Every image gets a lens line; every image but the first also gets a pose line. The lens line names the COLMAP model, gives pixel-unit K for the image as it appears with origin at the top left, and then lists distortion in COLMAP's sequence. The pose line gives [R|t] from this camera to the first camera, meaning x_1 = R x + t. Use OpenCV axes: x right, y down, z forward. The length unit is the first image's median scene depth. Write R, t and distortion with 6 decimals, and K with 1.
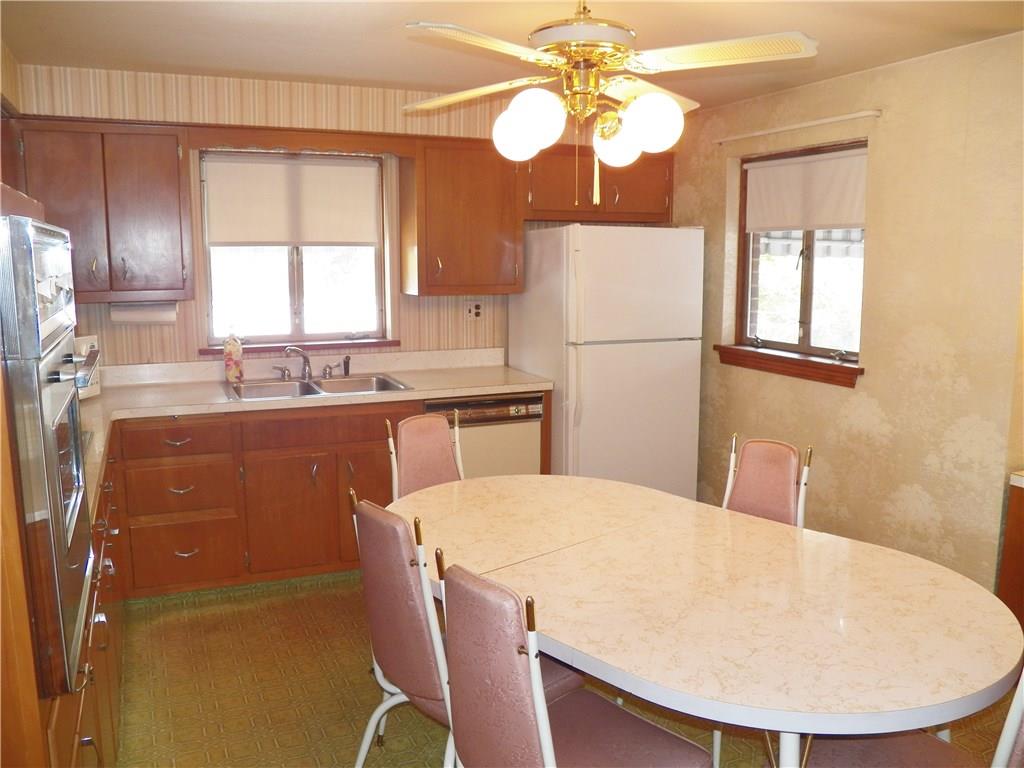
lens RADIAL K [[836.4, 0, 518.1], [0, 836.4, 385.2], [0, 0, 1]] dist [-0.144475, 0.094904]
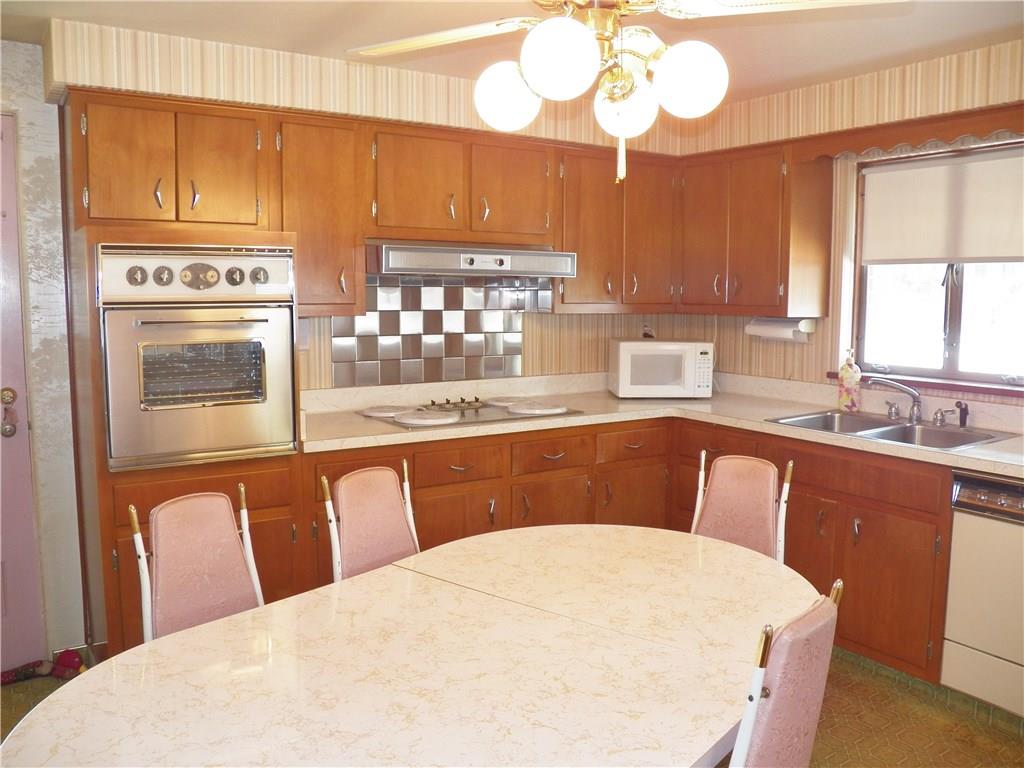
lens RADIAL K [[836.4, 0, 518.1], [0, 836.4, 385.2], [0, 0, 1]] dist [-0.144475, 0.094904]
pose [[0.165381, 0.104105, -0.980720, 0.476541], [-0.153869, 0.984959, 0.078608, -0.046732], [0.974153, 0.137903, 0.178912, 0.465245]]
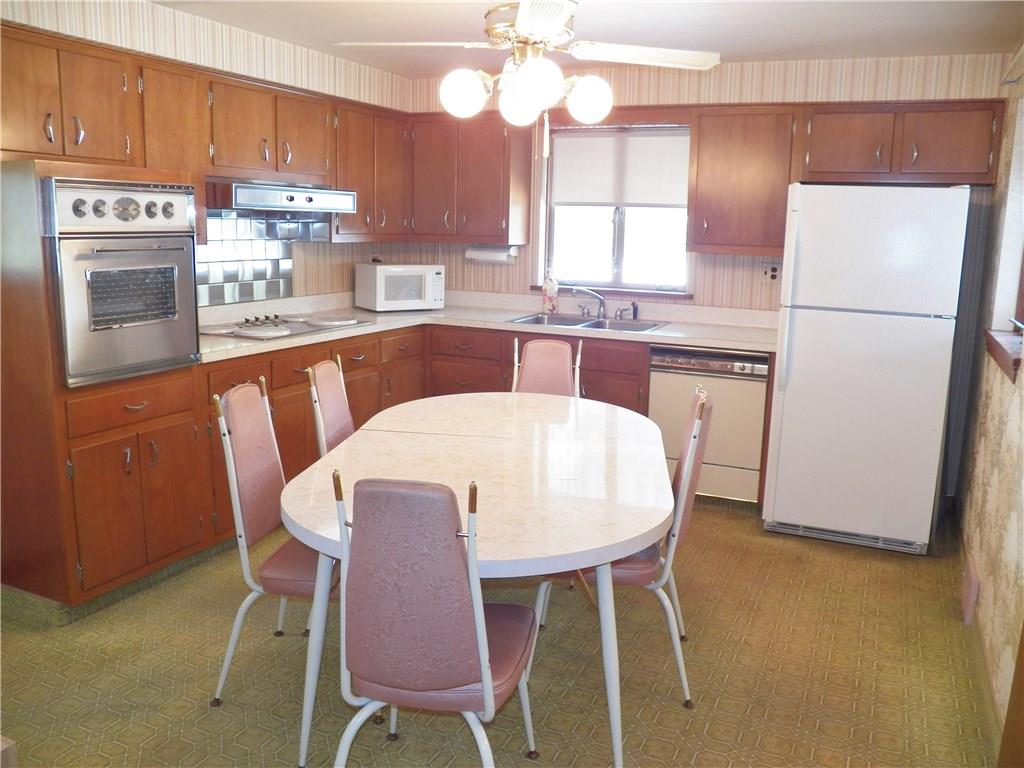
lens RADIAL K [[836.4, 0, 518.1], [0, 836.4, 385.2], [0, 0, 1]] dist [-0.144475, 0.094904]
pose [[0.655428, 0.151263, -0.739955, 0.569989], [-0.134842, 0.987434, 0.082414, 0.004986], [0.743123, 0.045761, 0.667589, 0.118186]]
